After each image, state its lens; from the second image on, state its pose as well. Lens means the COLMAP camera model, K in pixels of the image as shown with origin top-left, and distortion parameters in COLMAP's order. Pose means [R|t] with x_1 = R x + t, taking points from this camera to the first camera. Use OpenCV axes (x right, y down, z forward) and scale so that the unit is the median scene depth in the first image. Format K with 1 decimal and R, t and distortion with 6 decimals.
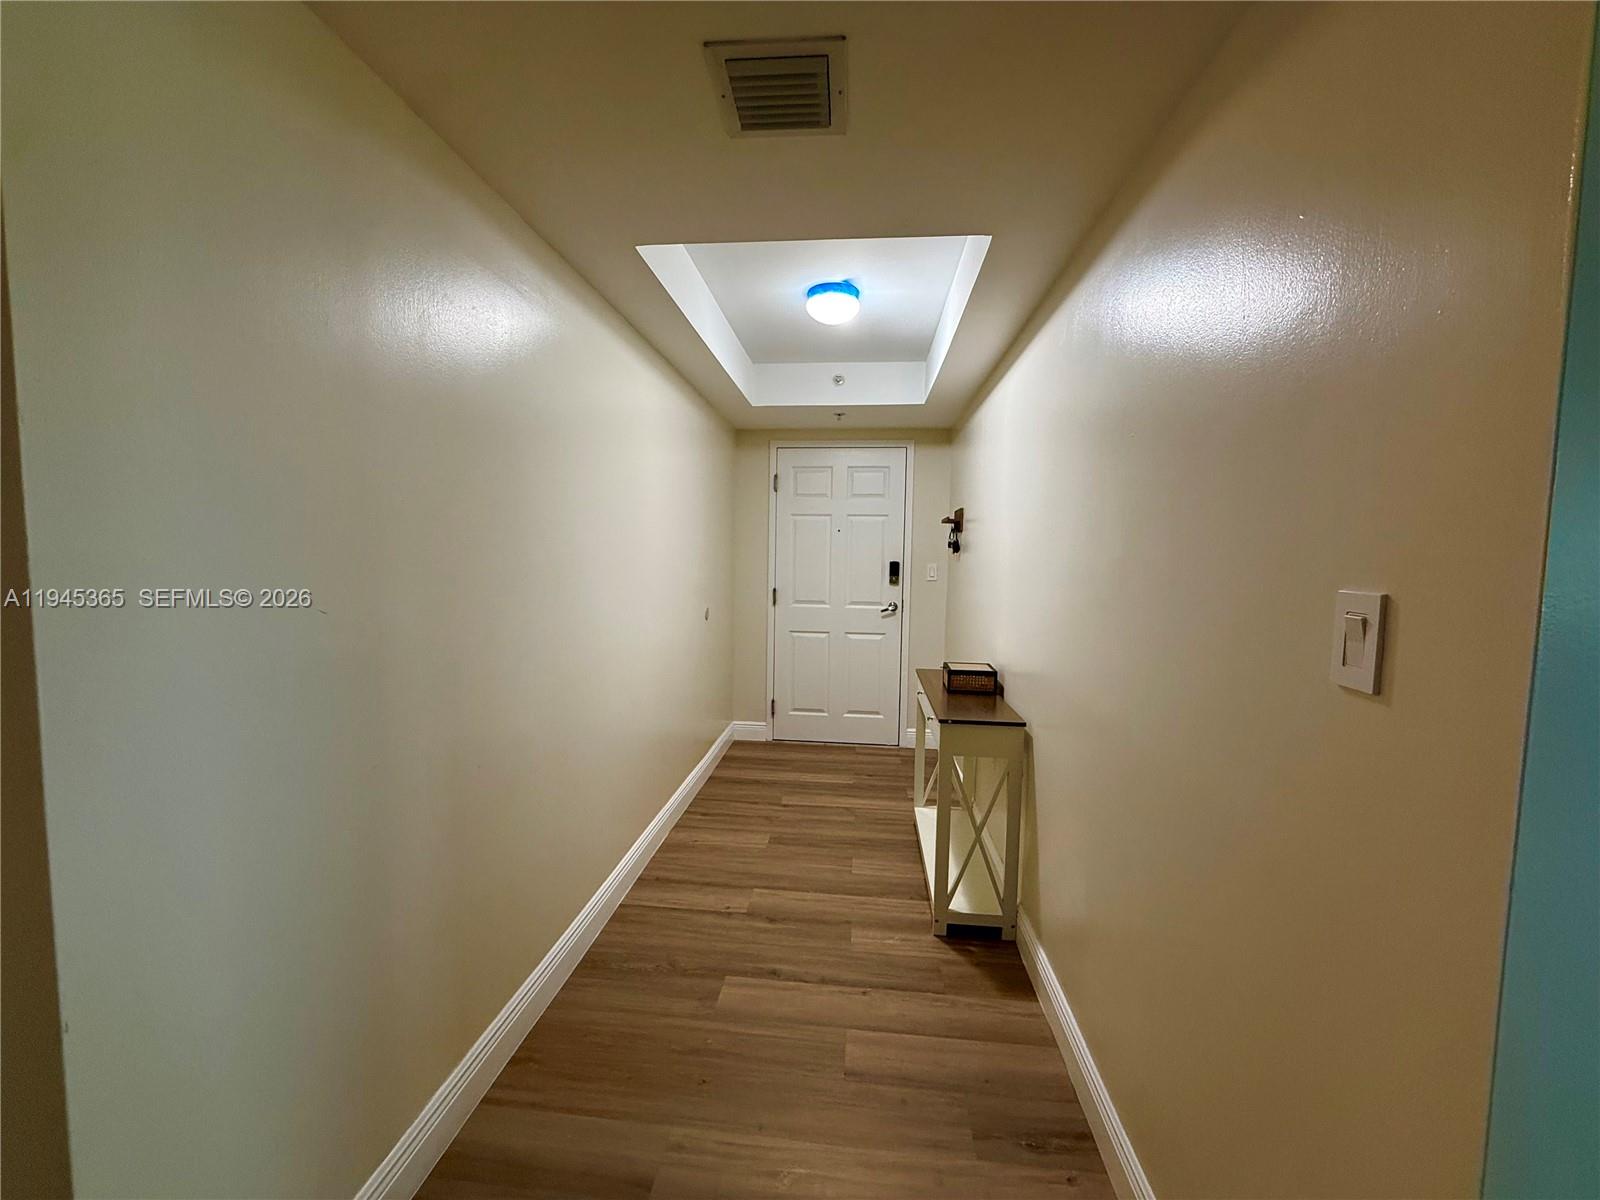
lens RADIAL K [[635.5, 0, 801.6], [0, 635.5, 599.2], [0, 0, 1]] dist [-0.003643, 0.000346]
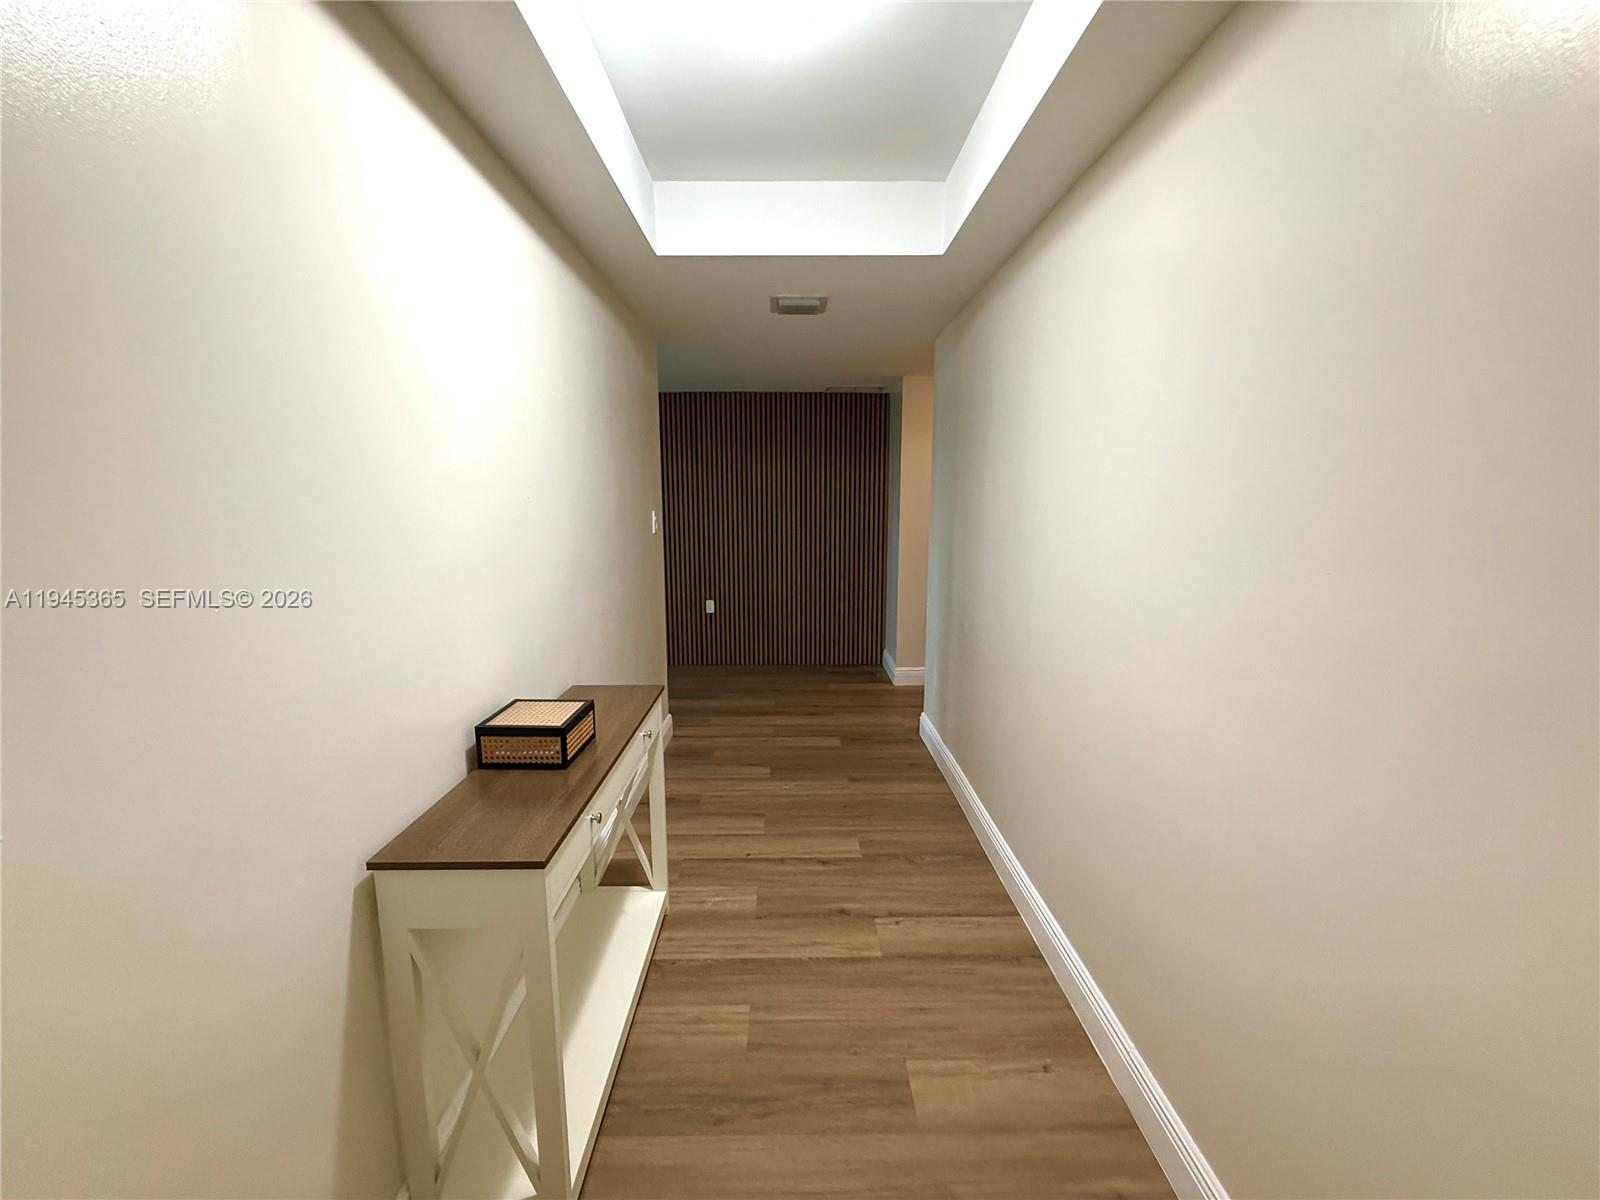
lens RADIAL K [[635.5, 0, 799.3], [0, 635.5, 598.4], [0, 0, 1]] dist [-0.003643, 0.000346]
pose [[-0.993904, 0.001321, -0.110245, 0.113432], [-0.023166, 0.975104, 0.220533, -0.132804], [0.107792, 0.221742, -0.969129, 1.748587]]
